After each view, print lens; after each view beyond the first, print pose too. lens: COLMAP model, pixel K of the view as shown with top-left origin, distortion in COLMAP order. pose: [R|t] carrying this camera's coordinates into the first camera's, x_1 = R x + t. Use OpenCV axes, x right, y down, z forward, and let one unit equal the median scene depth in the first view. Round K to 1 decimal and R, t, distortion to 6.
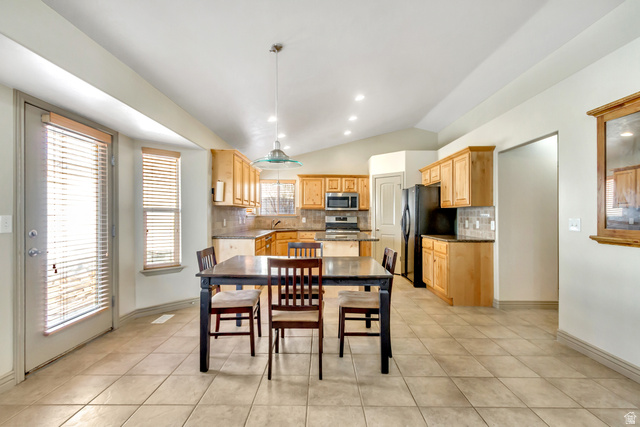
lens RADIAL K [[289.4, 0, 319.2], [0, 289.4, 211.7], [0, 0, 1]] dist [0.010486, -0.001080]
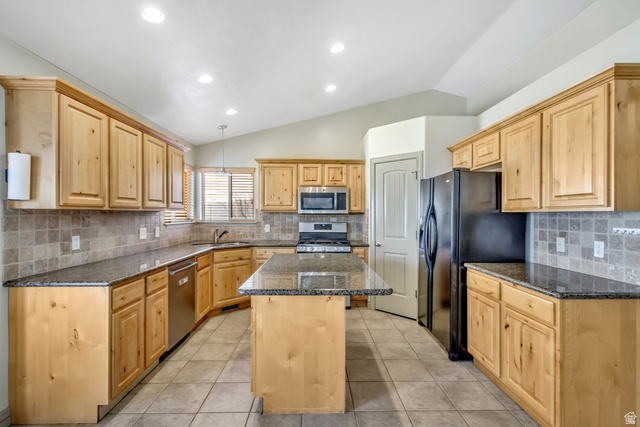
lens RADIAL K [[289.4, 0, 319.6], [0, 289.4, 215.6], [0, 0, 1]] dist [0.010486, -0.001080]
pose [[0.999711, -0.001630, 0.023980, 0.093360], [0.001213, 0.999848, 0.017387, -0.021067], [-0.024005, -0.017353, 0.999561, 0.599943]]
